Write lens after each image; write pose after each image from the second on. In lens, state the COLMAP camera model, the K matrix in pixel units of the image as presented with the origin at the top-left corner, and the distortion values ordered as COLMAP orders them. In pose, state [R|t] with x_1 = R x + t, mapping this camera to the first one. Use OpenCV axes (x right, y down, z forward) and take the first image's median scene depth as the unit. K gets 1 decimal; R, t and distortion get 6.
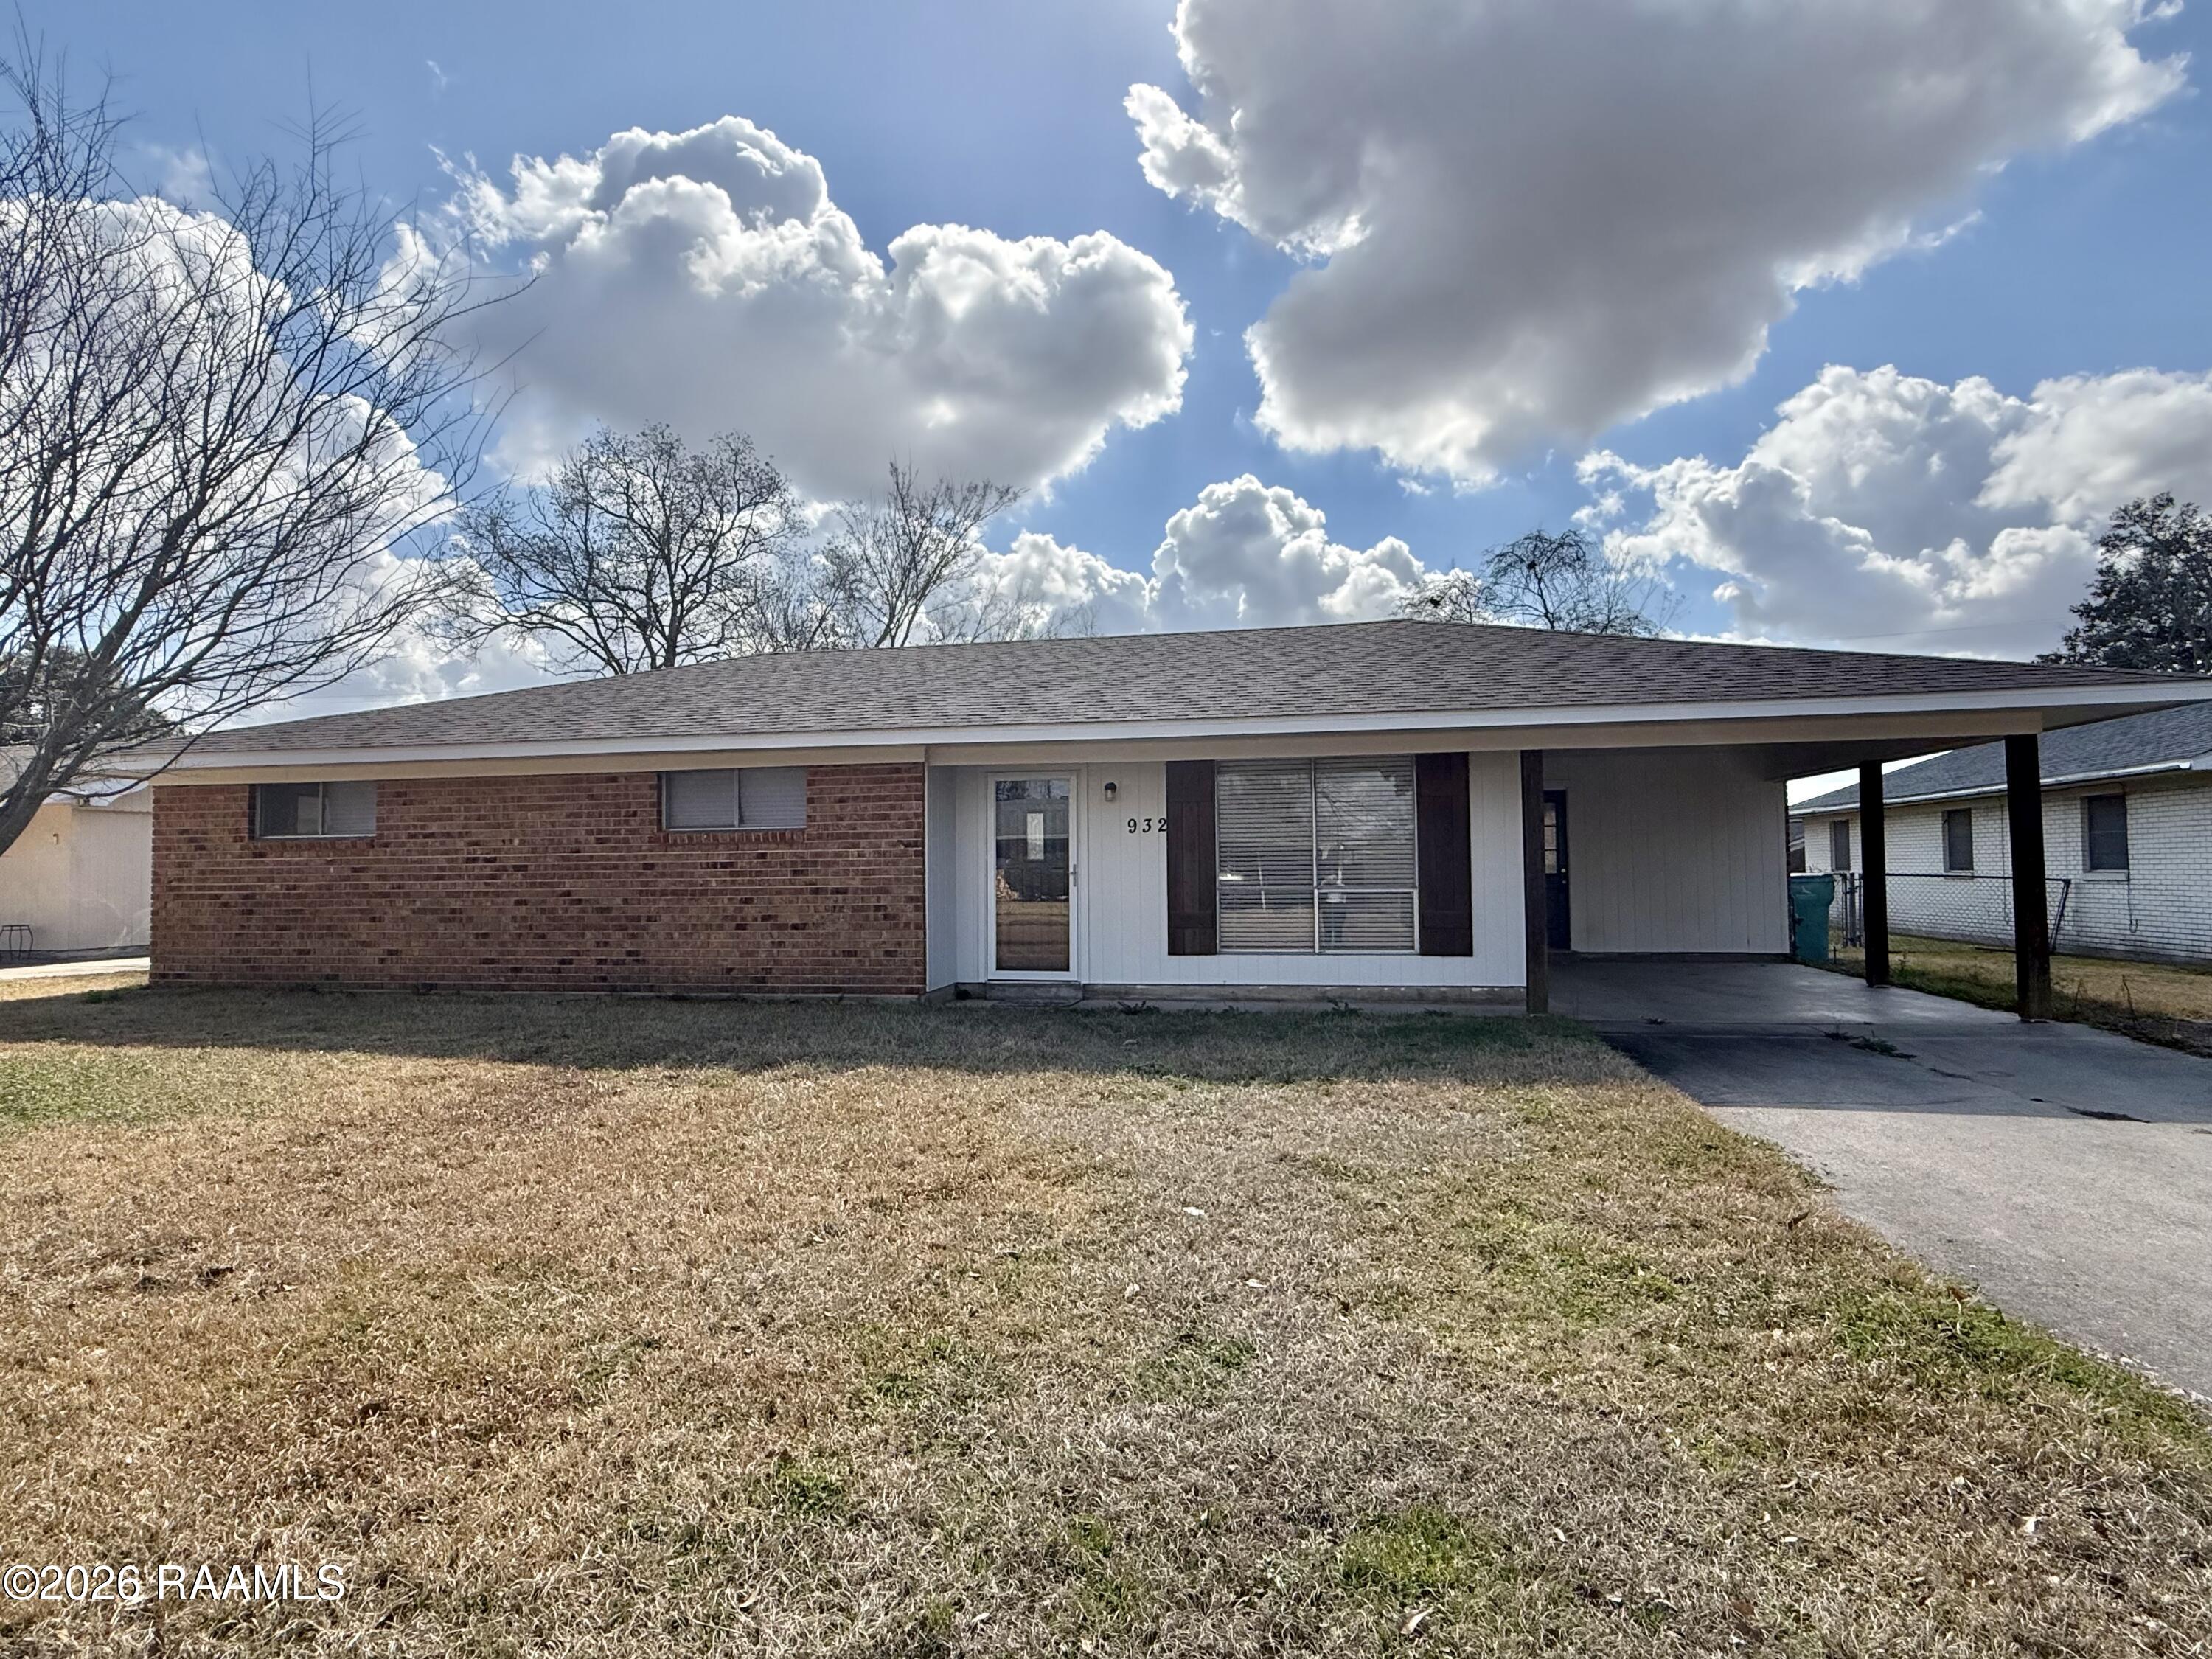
lens RADIAL K [[1154.3, 0, 1098.6], [0, 1154.3, 829.6], [0, 0, 1]] dist [0.002041, -0.000650]
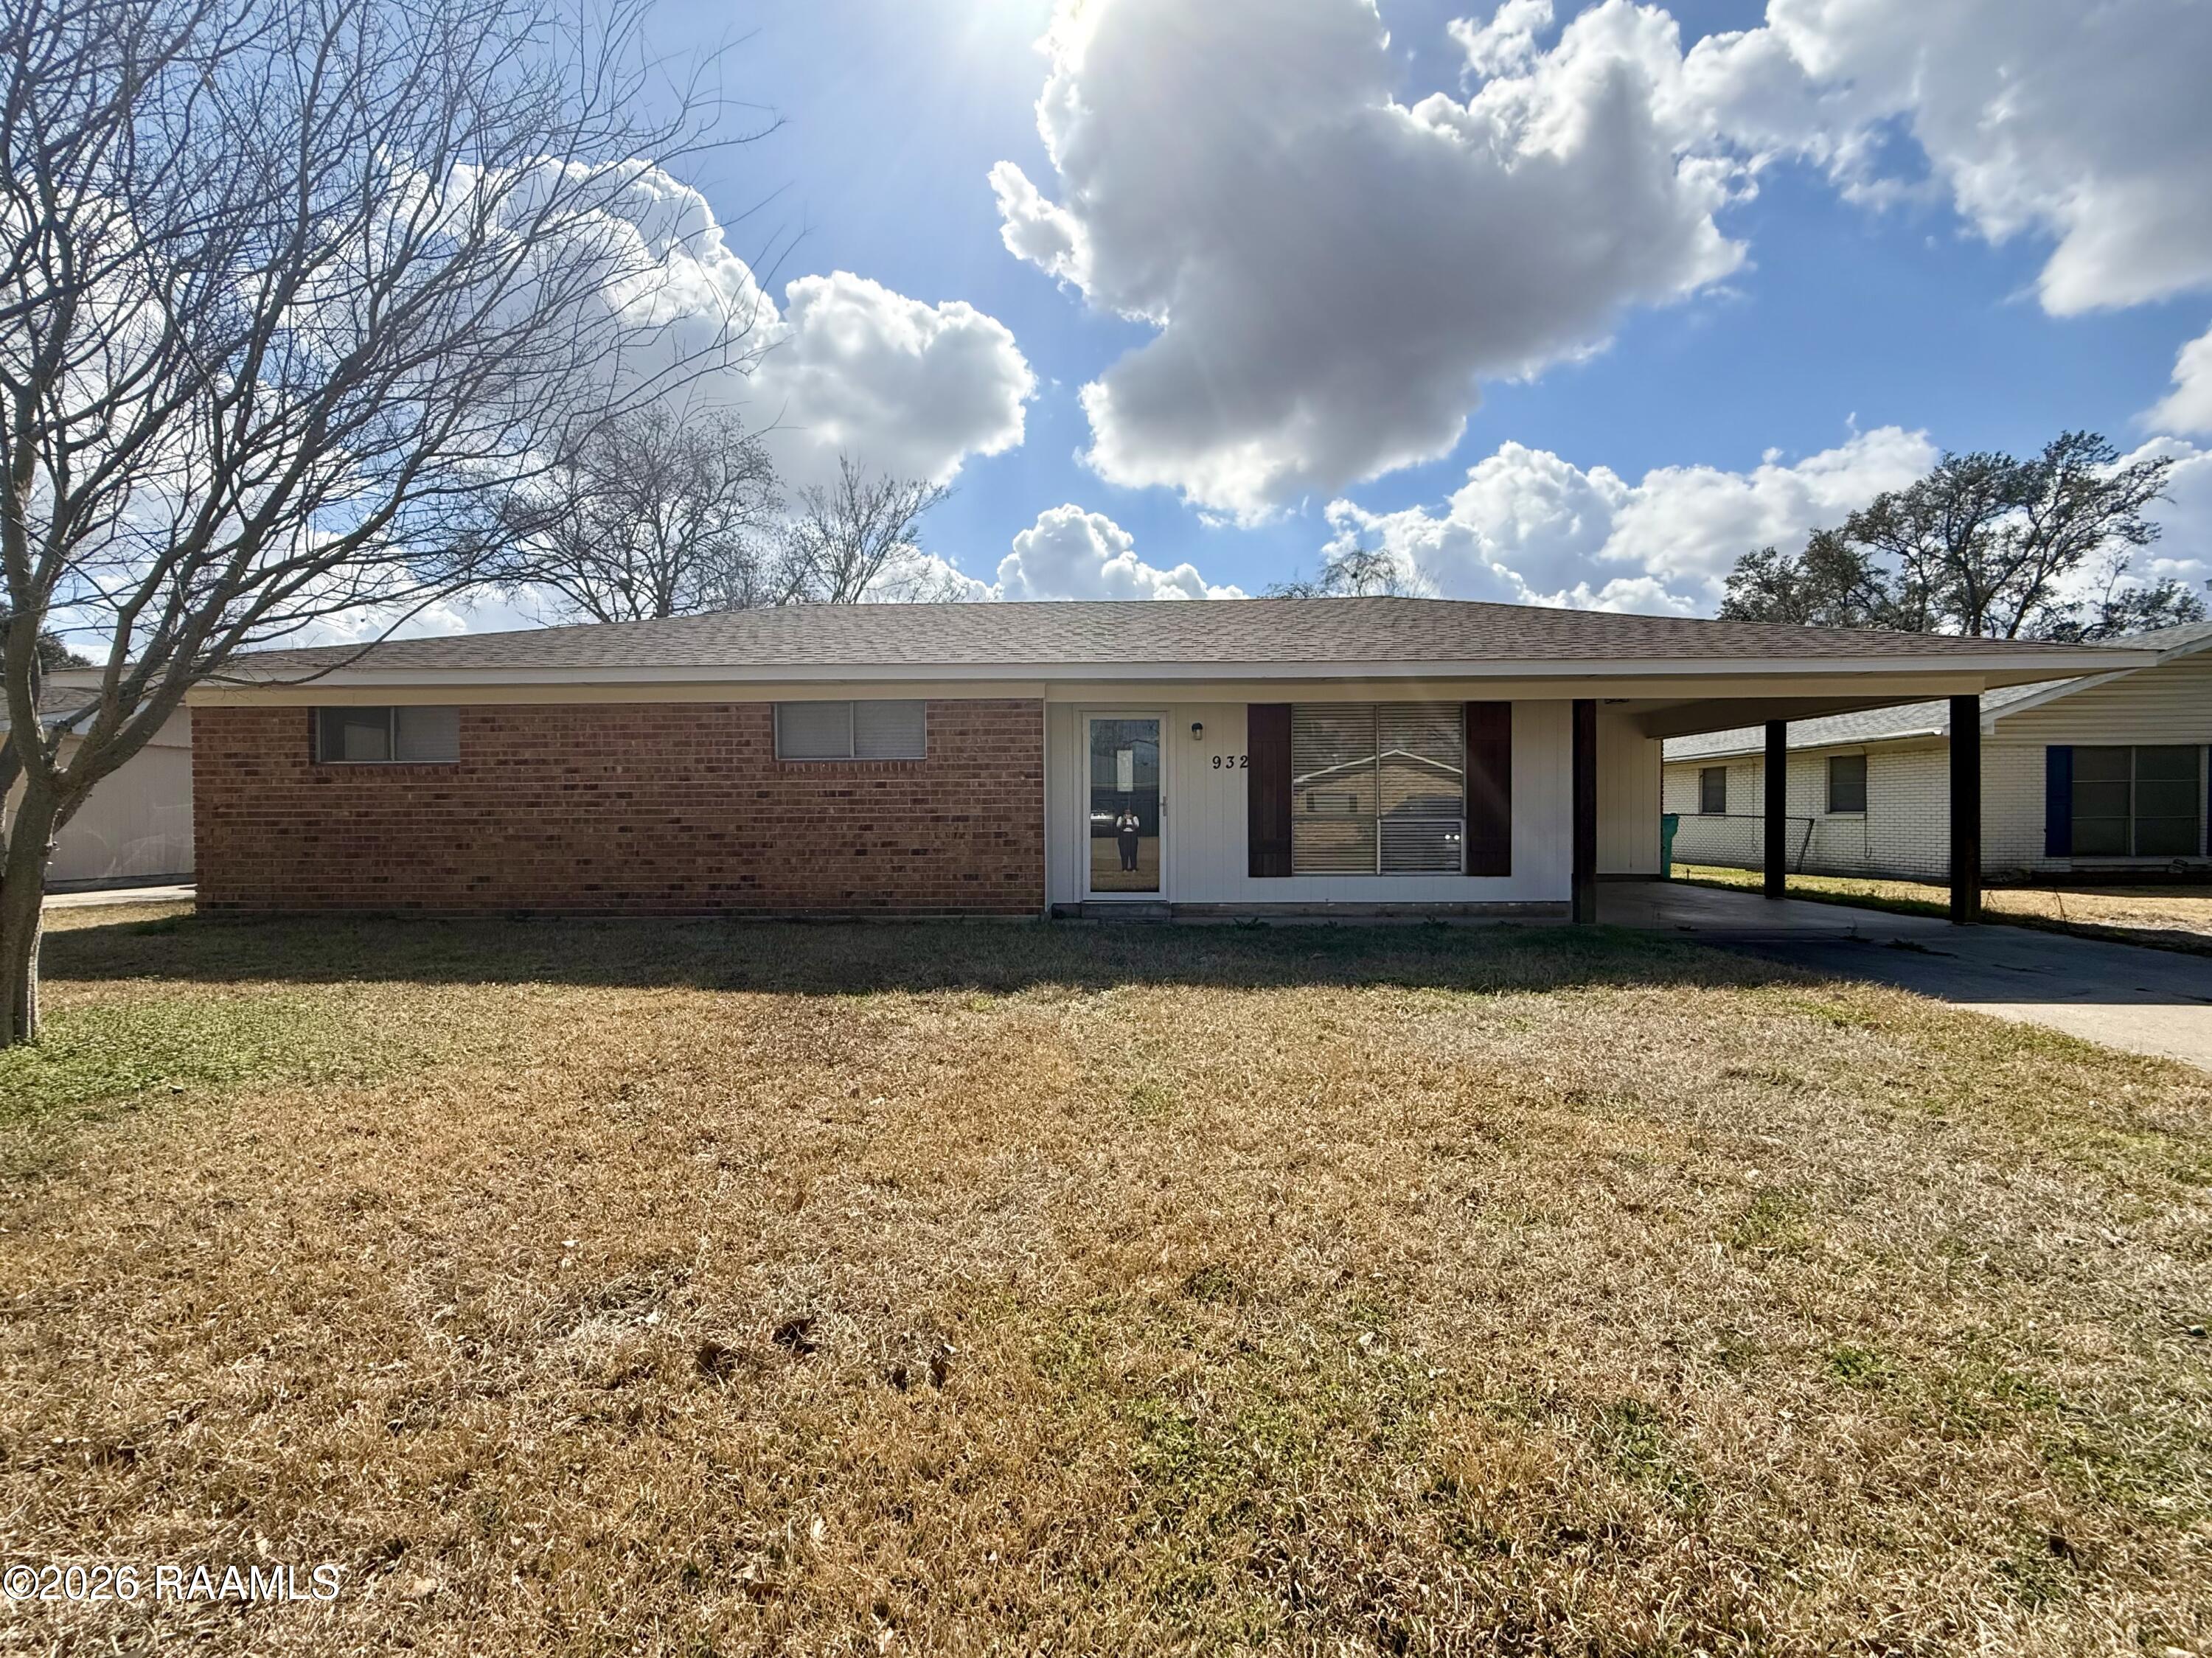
lens RADIAL K [[904.0, 0, 1103.2], [0, 904.0, 825.6], [0, 0, 1]] dist [0.001553, 0.000156]
pose [[0.986485, 0.003698, 0.163808, -0.203040], [-0.011276, 0.998907, 0.045360, 0.017901], [-0.163461, -0.046594, 0.985449, 0.140190]]
